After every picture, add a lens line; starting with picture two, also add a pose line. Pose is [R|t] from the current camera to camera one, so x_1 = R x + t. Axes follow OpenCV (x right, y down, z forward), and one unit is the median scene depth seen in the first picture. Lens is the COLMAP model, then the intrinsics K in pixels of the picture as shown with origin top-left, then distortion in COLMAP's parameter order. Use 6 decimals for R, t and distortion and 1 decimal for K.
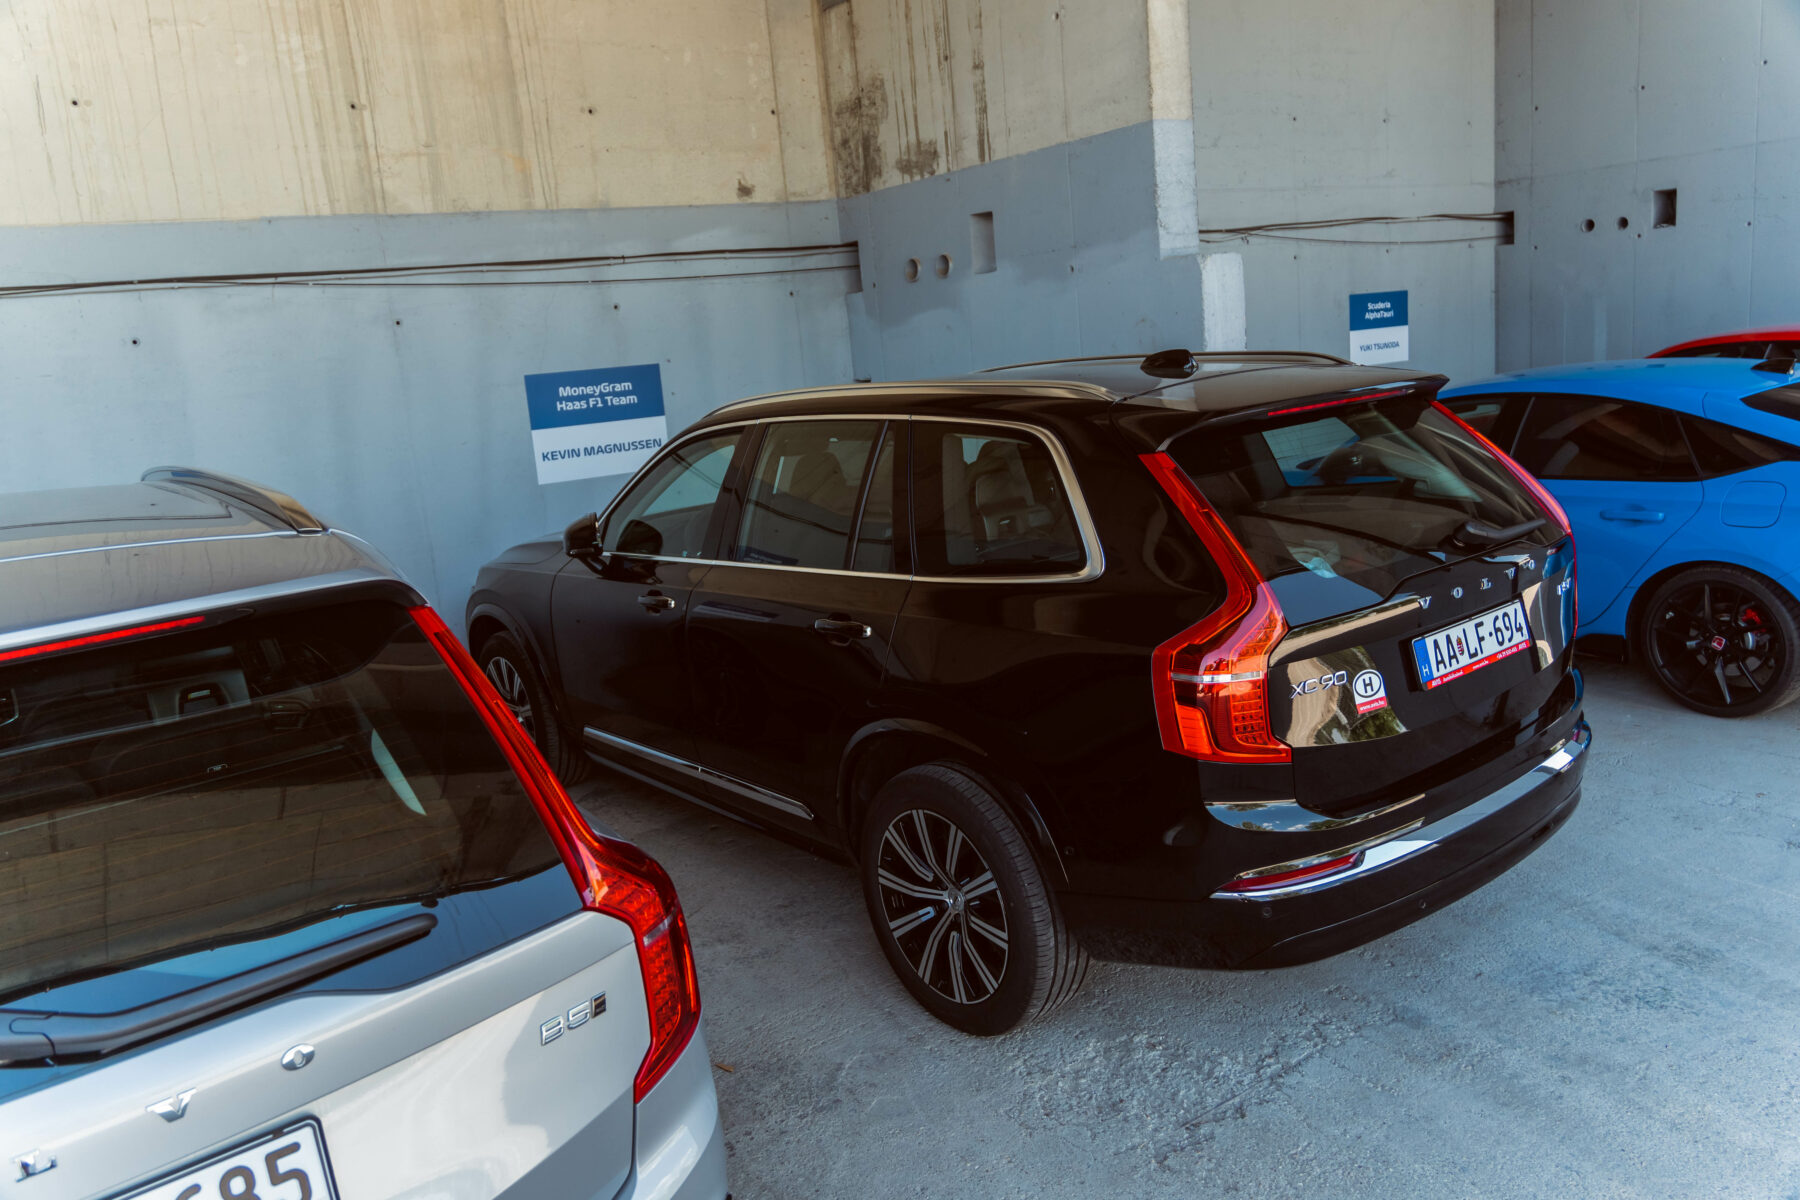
lens RADIAL K [[1287.0, 0, 900.0], [0, 1287.0, 600.0], [0, 0, 1]] dist [-0.021626, 0.013373]
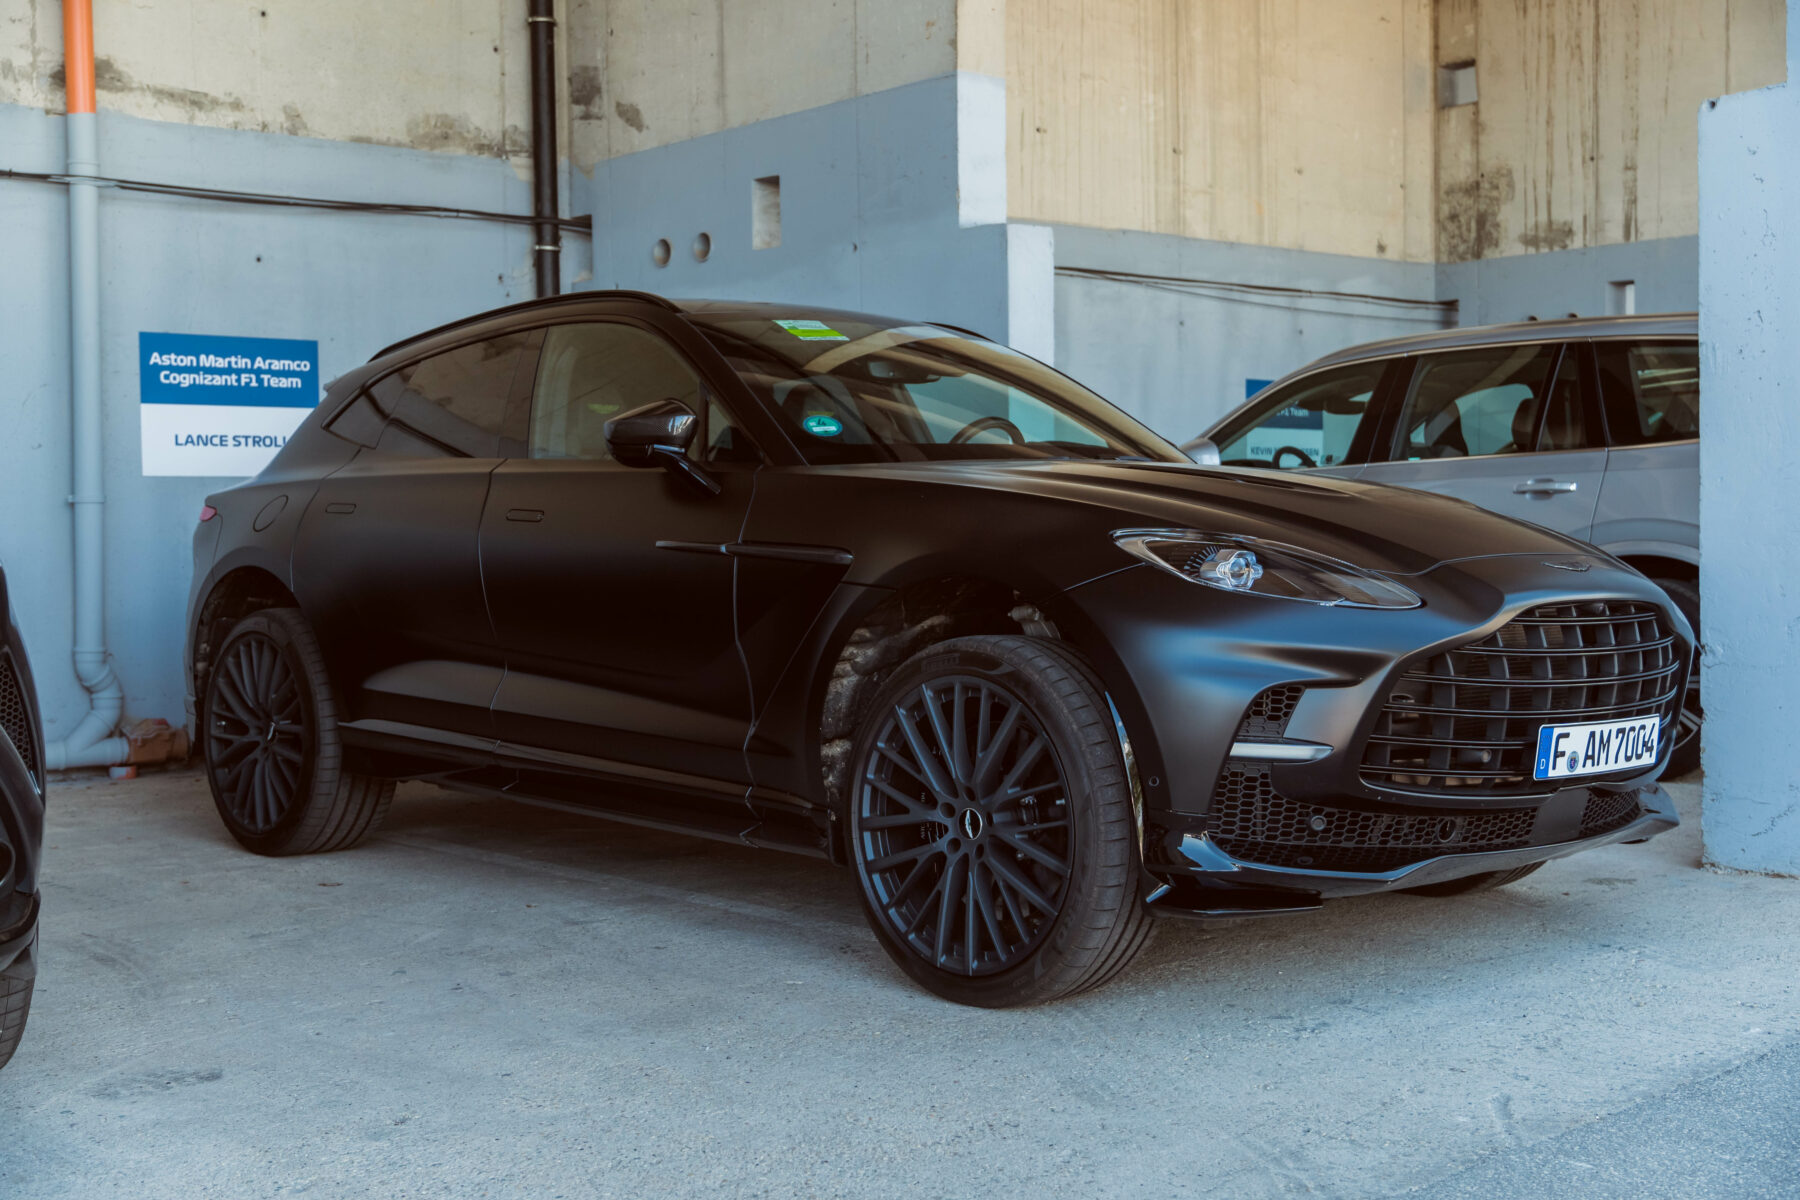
lens RADIAL K [[2040.7, 0, 900.0], [0, 2040.7, 600.0], [0, 0, 1]] dist [-0.020021, -0.000887]
pose [[0.990629, 0.067567, 0.118696, -0.825365], [-0.046422, 0.983891, -0.172640, 0.366534], [-0.128449, 0.165512, 0.977807, -0.764638]]
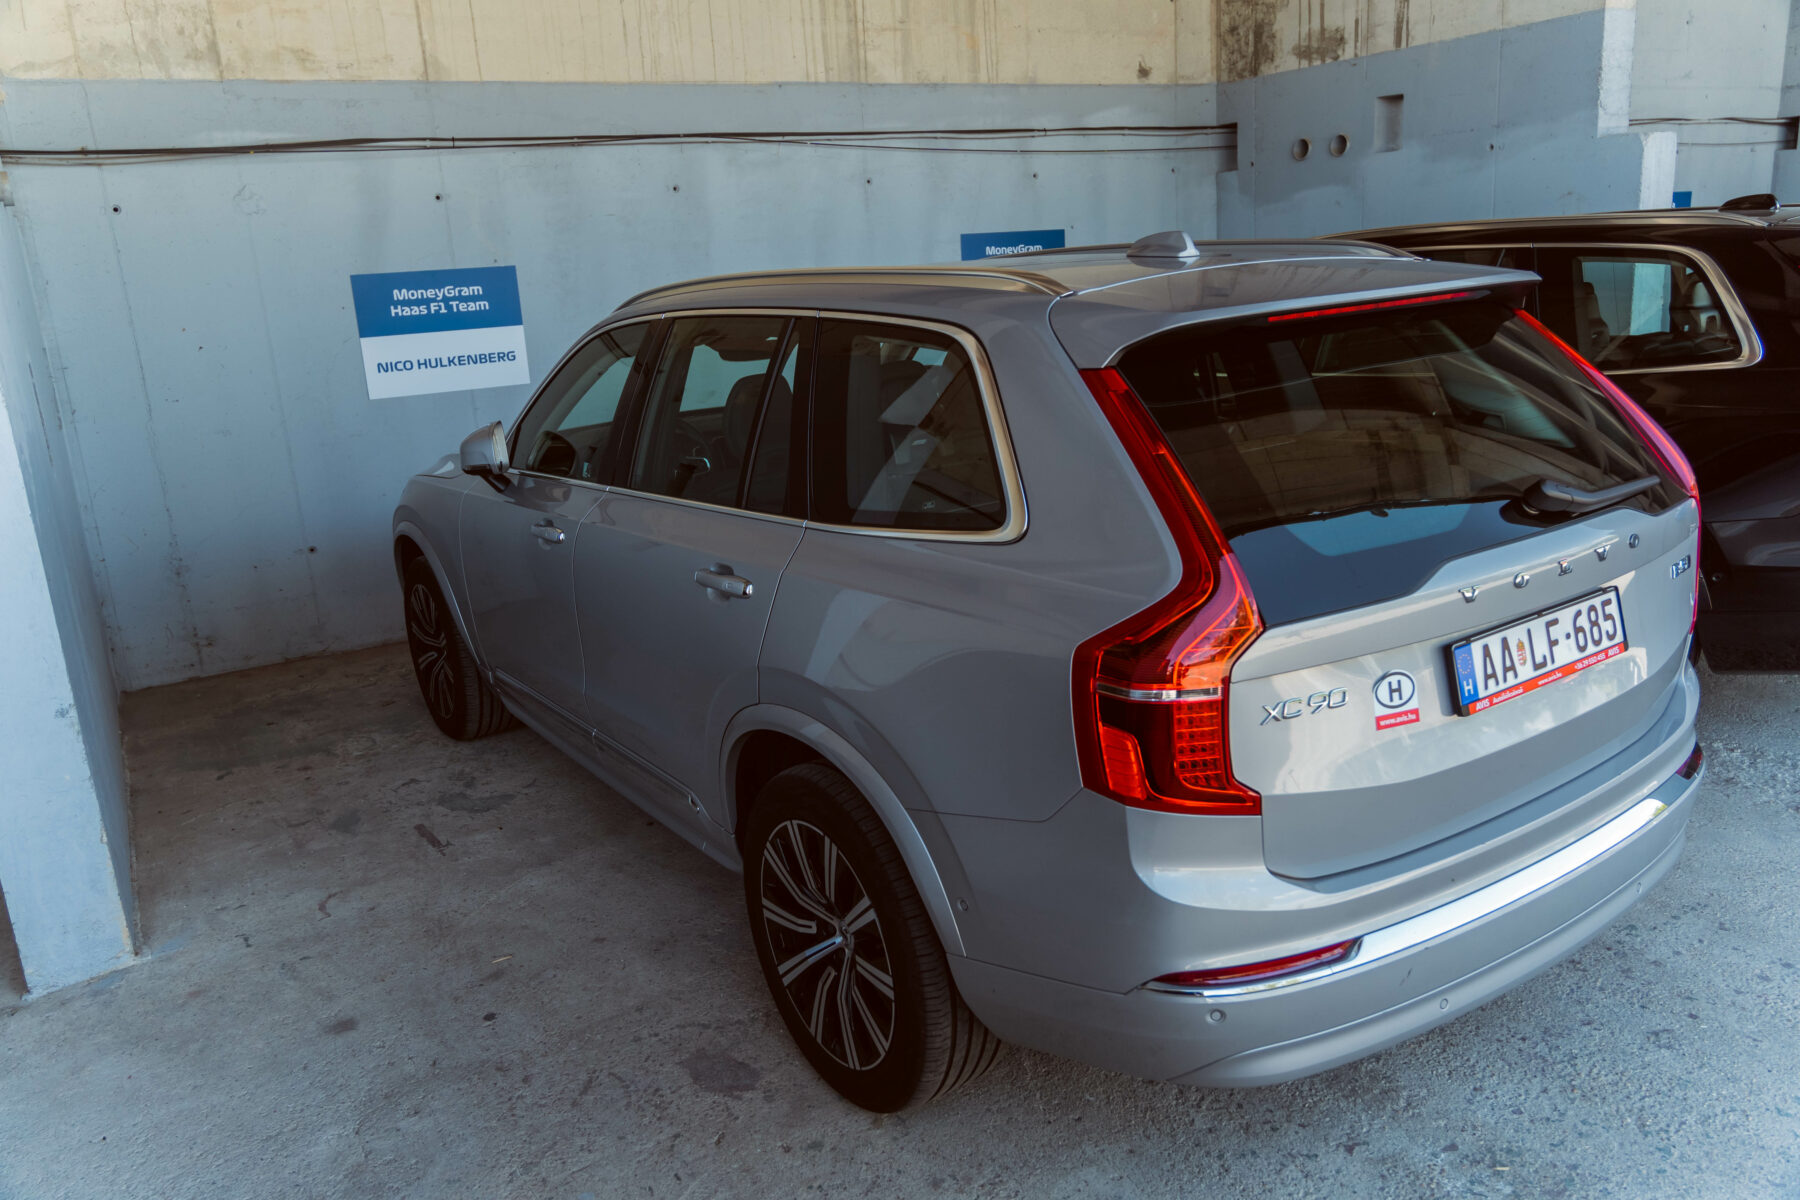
lens RADIAL K [[1287.0, 0, 900.0], [0, 1287.0, 600.0], [0, 0, 1]] dist [-0.021626, 0.013373]
pose [[0.997146, 0.043695, -0.061567, -0.265413], [-0.039688, 0.997103, 0.064881, 0.073910], [0.064223, -0.062252, 0.995992, -0.143321]]
